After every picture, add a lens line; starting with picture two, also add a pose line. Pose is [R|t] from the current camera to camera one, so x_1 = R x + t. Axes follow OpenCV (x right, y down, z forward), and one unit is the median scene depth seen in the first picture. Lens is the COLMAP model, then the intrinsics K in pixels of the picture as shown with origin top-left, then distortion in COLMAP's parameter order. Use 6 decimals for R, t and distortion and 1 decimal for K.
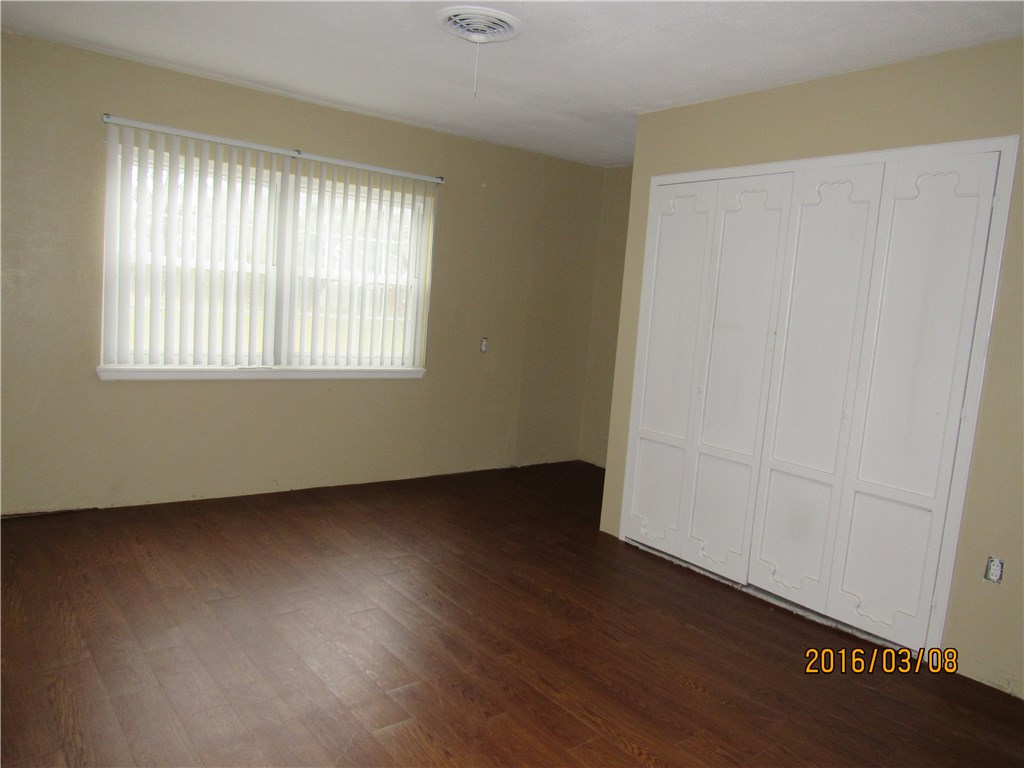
lens RADIAL K [[729.7, 0, 514.7], [0, 729.7, 382.2], [0, 0, 1]] dist [-0.029970, 0.014340]
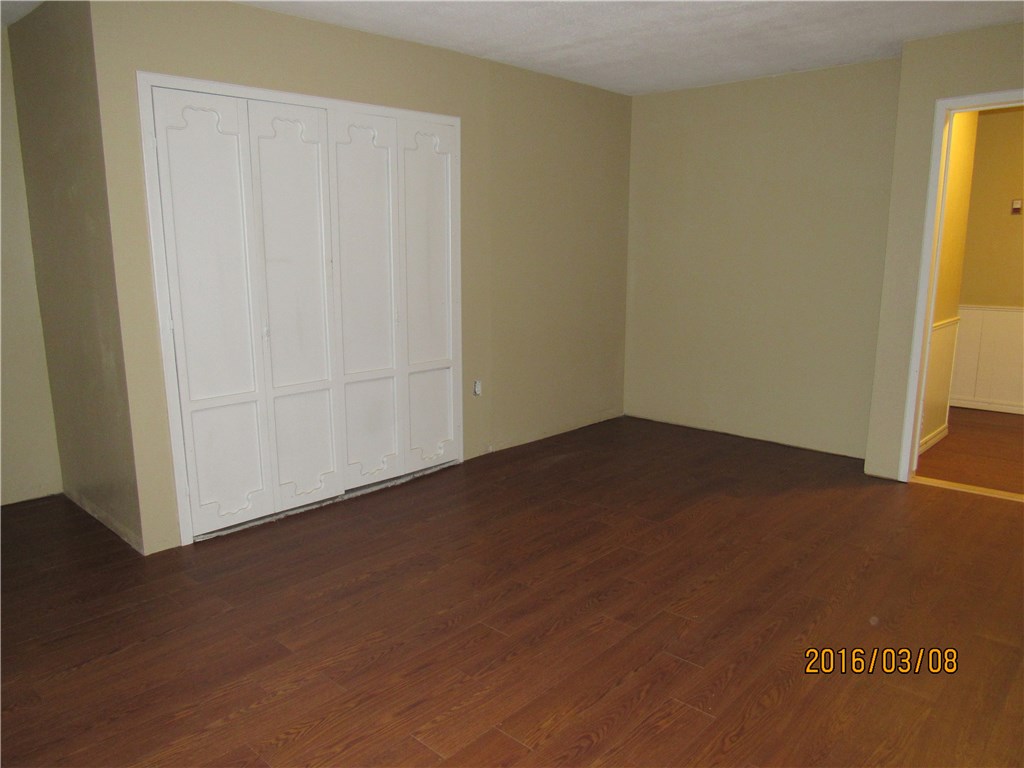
lens RADIAL K [[729.7, 0, 513.9], [0, 729.7, 385.5], [0, 0, 1]] dist [-0.029970, 0.014340]
pose [[-0.140858, -0.261165, 0.954962, -0.742778], [0.109560, 0.954542, 0.277211, -0.157906], [-0.983949, 0.143673, -0.105842, 0.851638]]
